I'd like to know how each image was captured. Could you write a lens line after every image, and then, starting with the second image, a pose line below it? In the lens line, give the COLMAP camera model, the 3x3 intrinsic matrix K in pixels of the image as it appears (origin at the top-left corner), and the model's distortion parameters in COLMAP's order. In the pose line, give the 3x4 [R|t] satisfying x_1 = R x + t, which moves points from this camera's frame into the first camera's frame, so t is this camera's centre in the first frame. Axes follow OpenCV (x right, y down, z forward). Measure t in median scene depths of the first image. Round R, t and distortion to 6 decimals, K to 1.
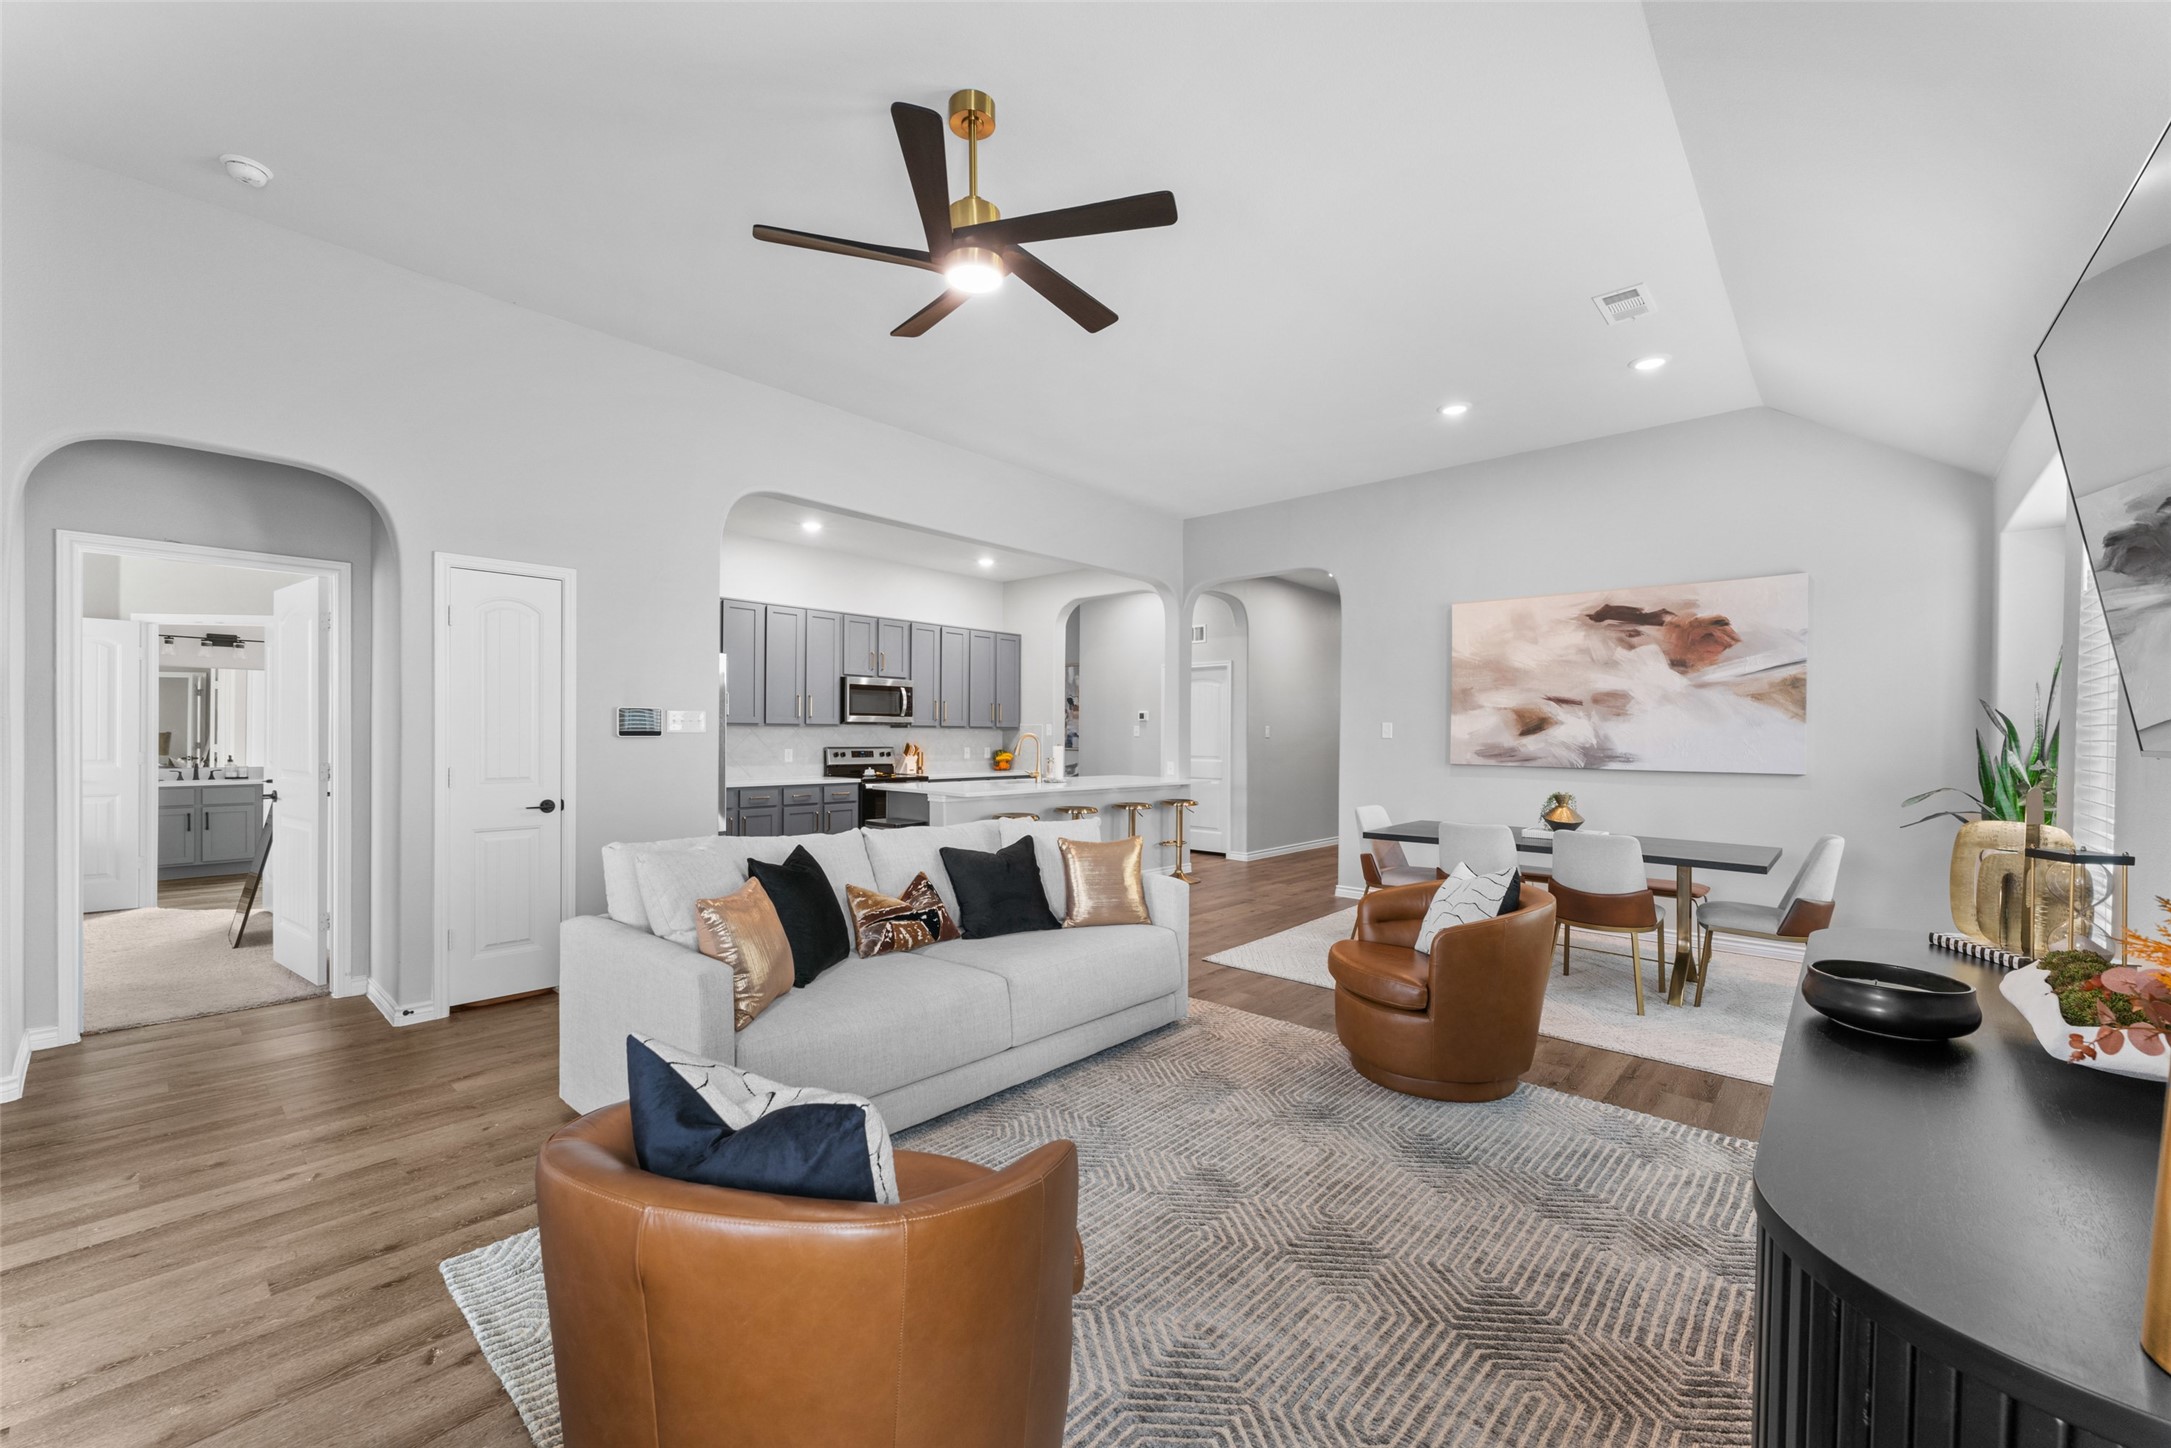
lens RADIAL K [[864.1, 0, 1071.5], [0, 864.1, 737.8], [0, 0, 1]] dist [0.001392, -0.000659]
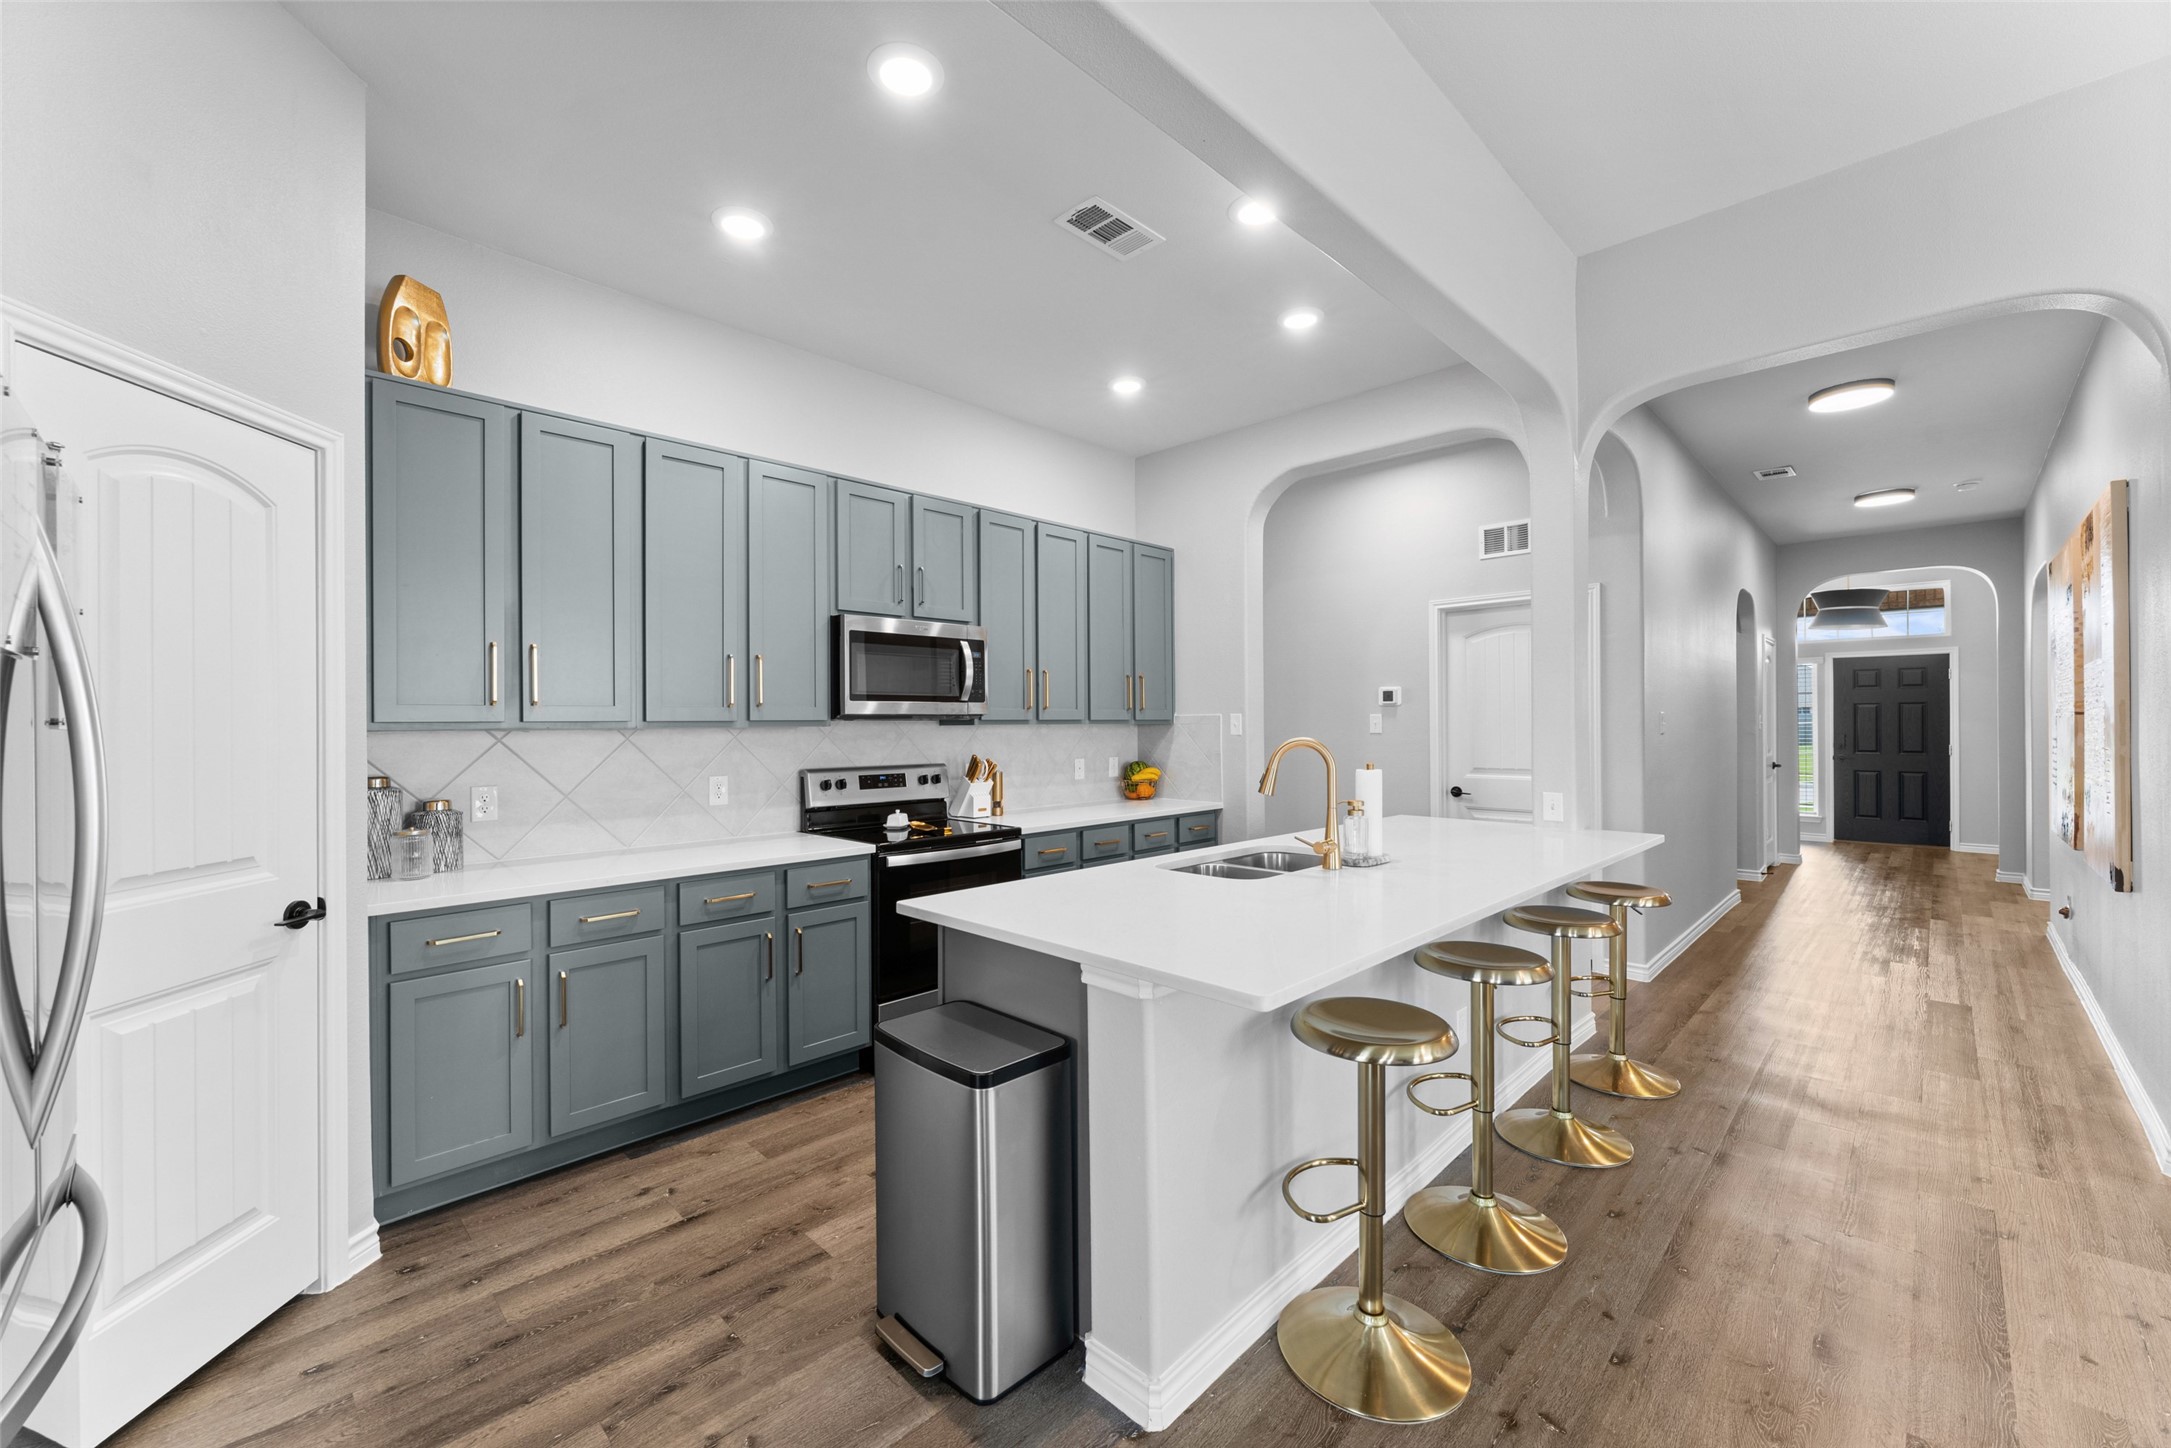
lens RADIAL K [[864.1, 0, 1073.2], [0, 864.1, 720.3], [0, 0, 1]] dist [0.001392, -0.000659]
pose [[0.999033, -0.013719, -0.041771, -0.124892], [0.013437, 0.999885, -0.007023, -0.011067], [0.041862, 0.006455, 0.999103, 0.566797]]
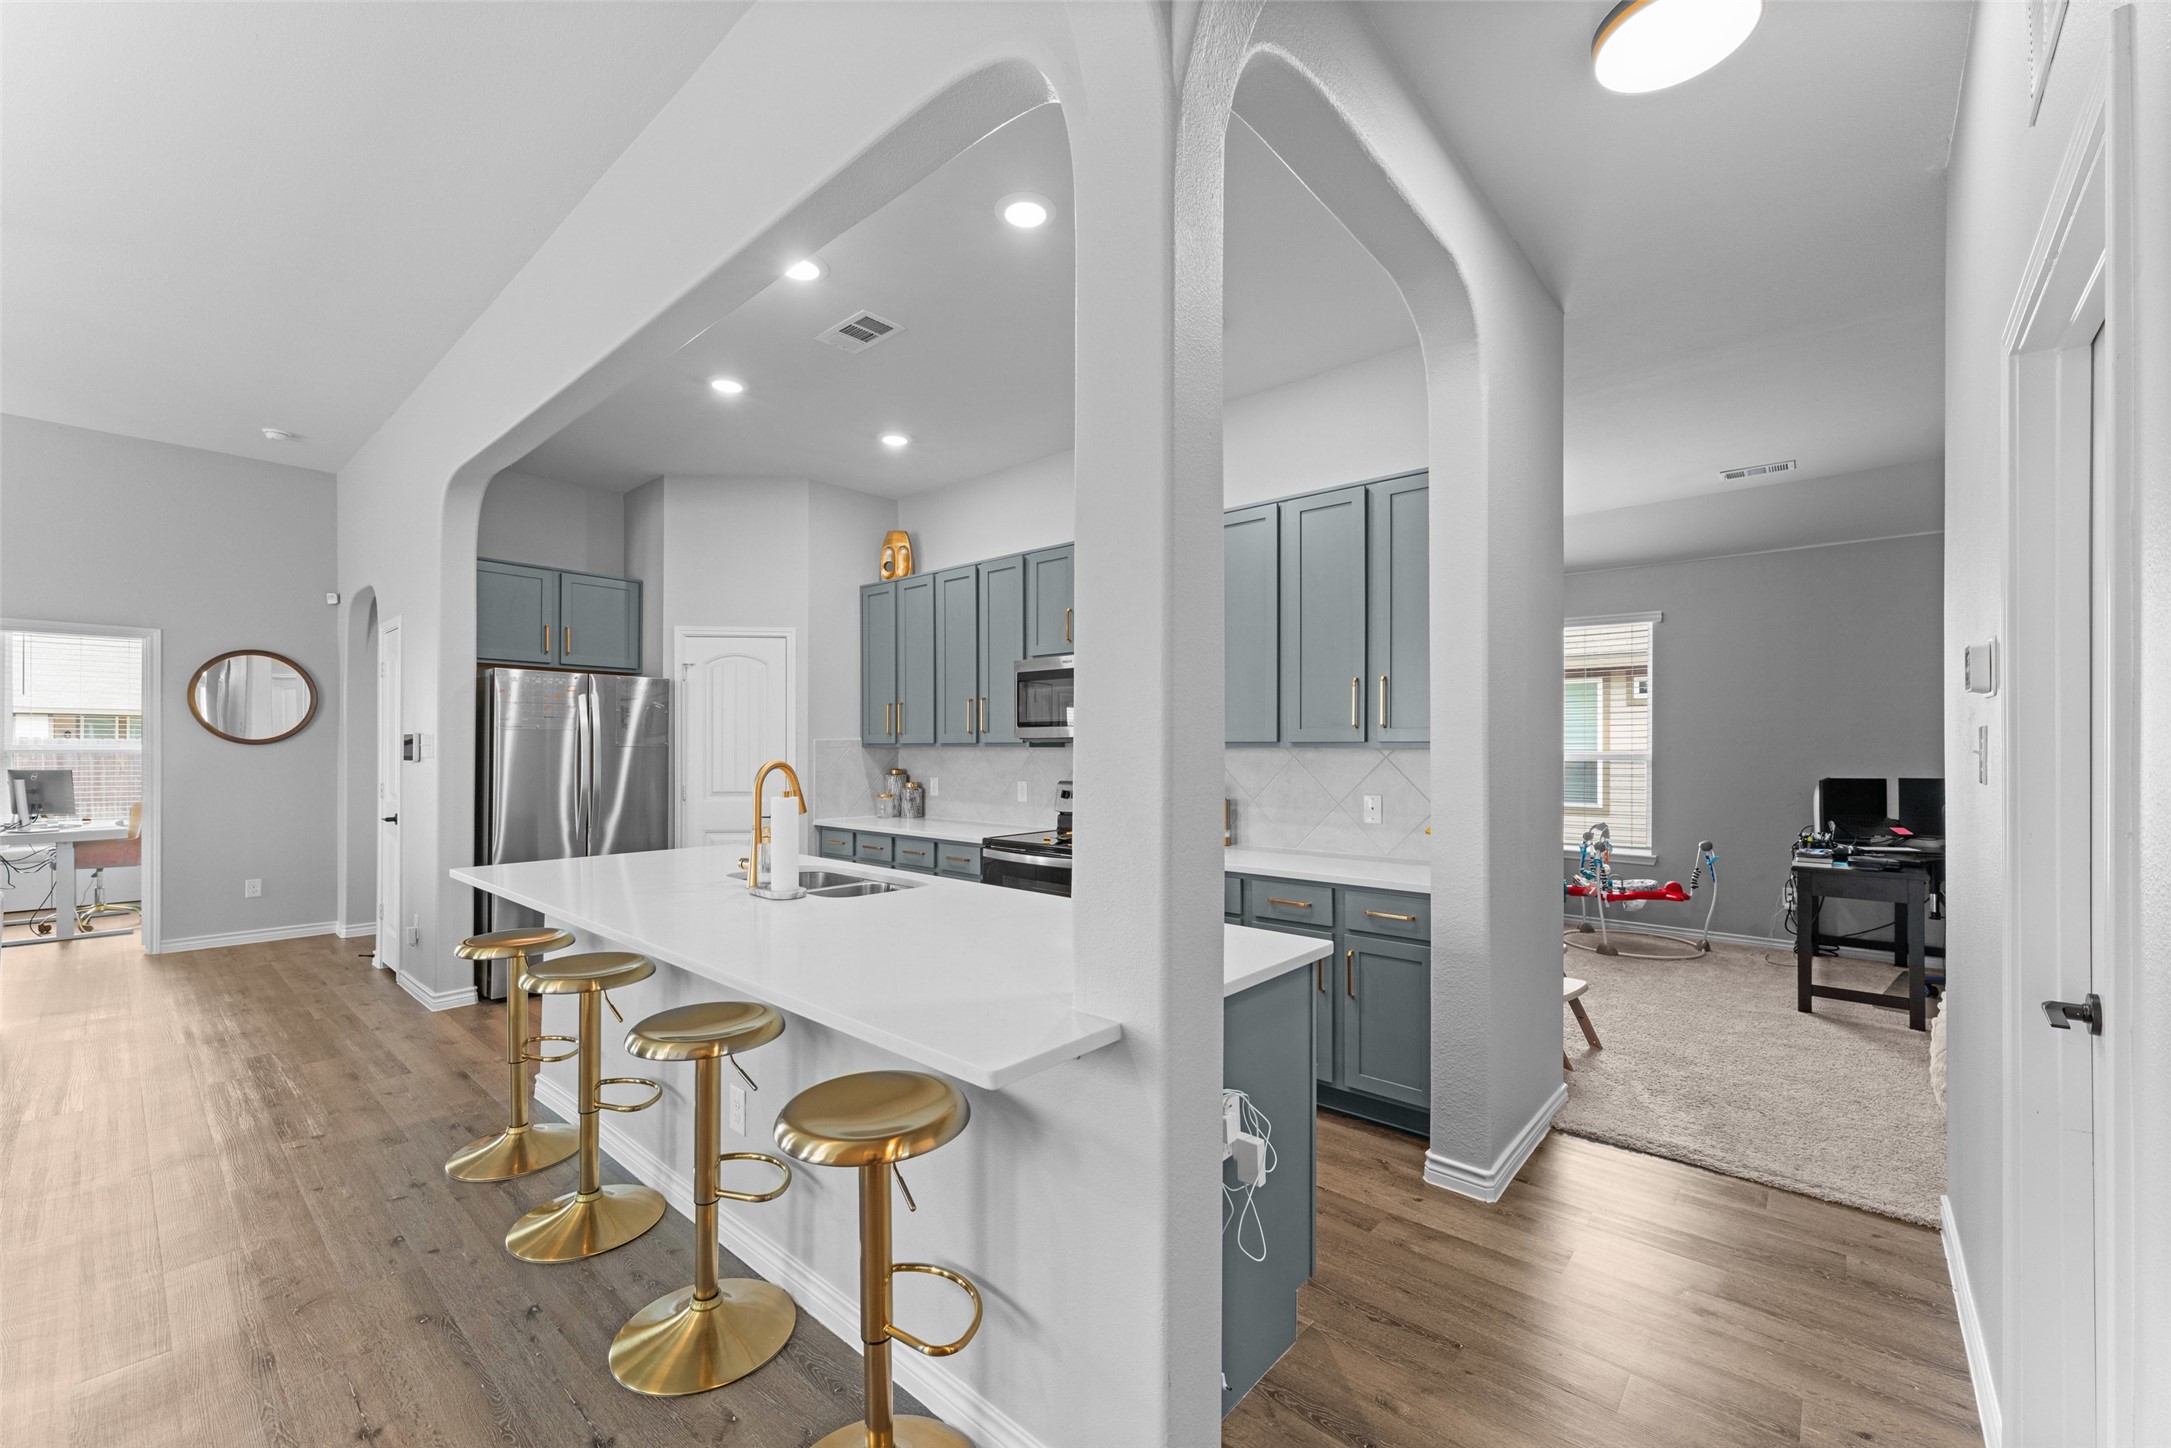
lens RADIAL K [[864.1, 0, 1070.3], [0, 864.1, 745.4], [0, 0, 1]] dist [0.001392, -0.000659]
pose [[0.014326, -0.006927, -0.999873, 0.328300], [-0.003551, 0.999969, -0.006979, -0.010096], [0.999891, 0.003651, 0.014301, 1.049220]]
